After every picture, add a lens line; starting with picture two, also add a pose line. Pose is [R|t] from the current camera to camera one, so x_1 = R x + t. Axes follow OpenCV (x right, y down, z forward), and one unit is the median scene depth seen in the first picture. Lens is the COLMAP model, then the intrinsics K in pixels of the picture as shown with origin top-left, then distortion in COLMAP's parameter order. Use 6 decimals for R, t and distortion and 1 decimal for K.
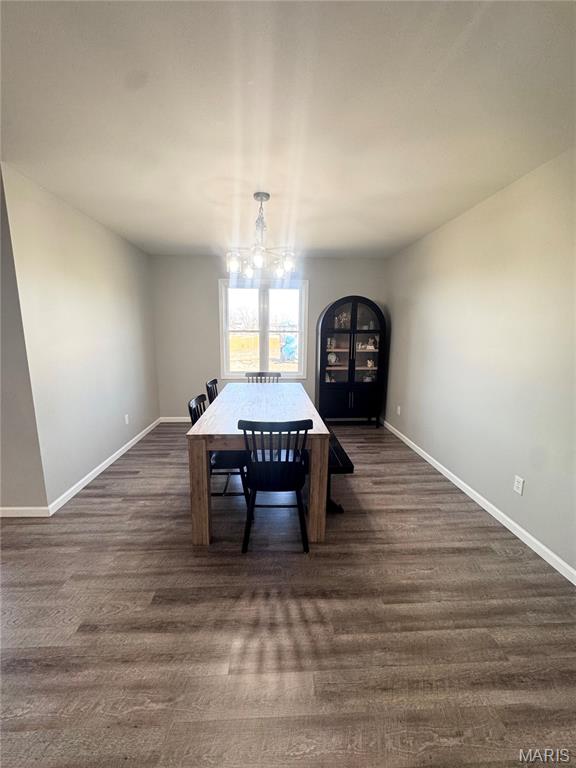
lens RADIAL K [[305.6, 0, 288.0], [0, 305.6, 385.3], [0, 0, 1]] dist [-0.002180, 0.000219]
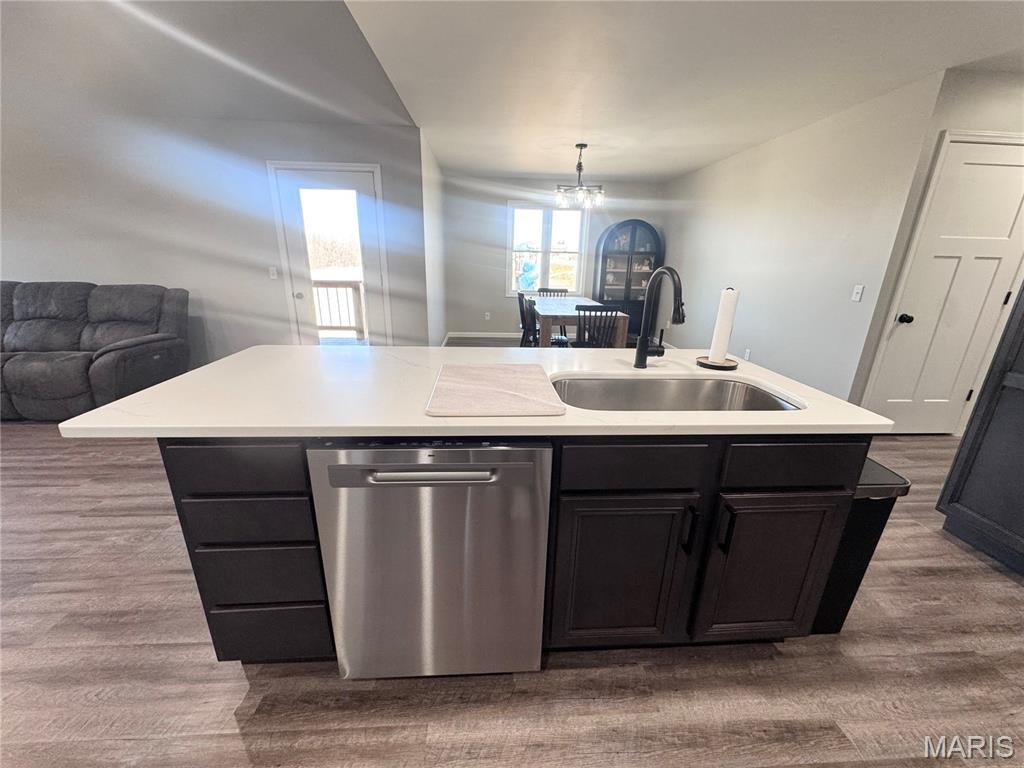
lens RADIAL K [[407.5, 0, 514.4], [0, 407.5, 388.0], [0, 0, 1]] dist [-0.002180, 0.000219]
pose [[0.999888, 0.011041, 0.010081, -0.216649], [-0.012307, 0.990671, 0.135721, 0.112161], [-0.008488, -0.135830, 0.990696, -0.517065]]
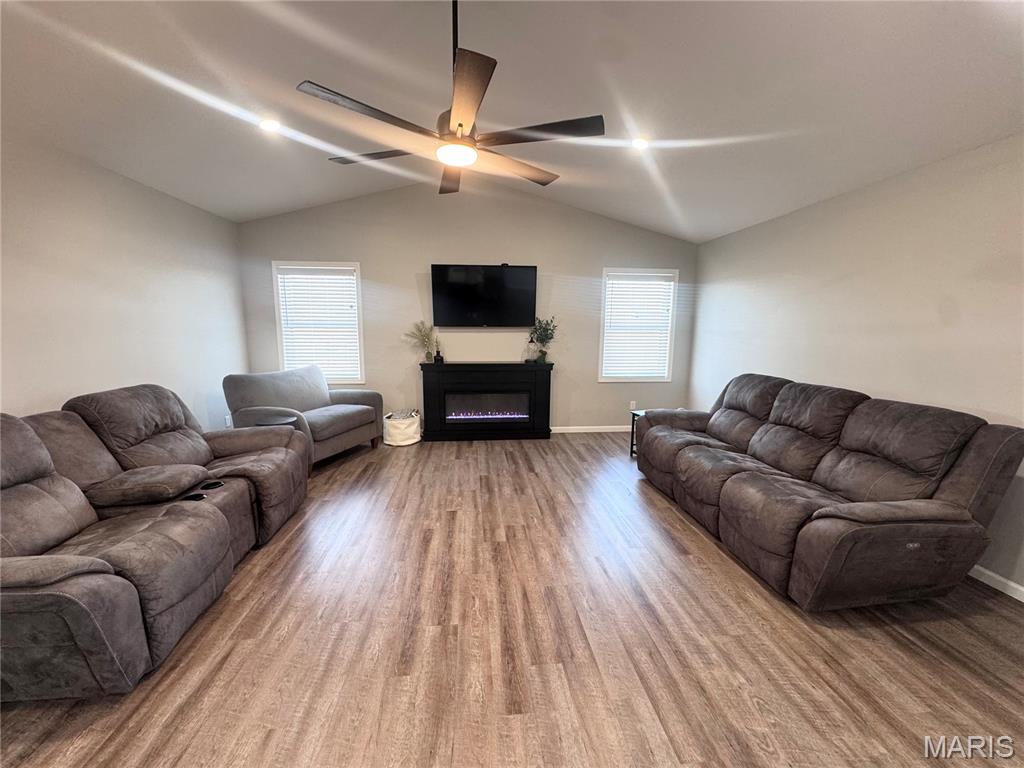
lens RADIAL K [[407.5, 0, 513.5], [0, 407.5, 387.7], [0, 0, 1]] dist [-0.002180, 0.000219]
pose [[0.055801, 0.149332, -0.987211, -0.538708], [-0.183483, 0.973447, 0.136879, 0.022631], [0.981438, 0.173498, 0.081719, -0.188664]]
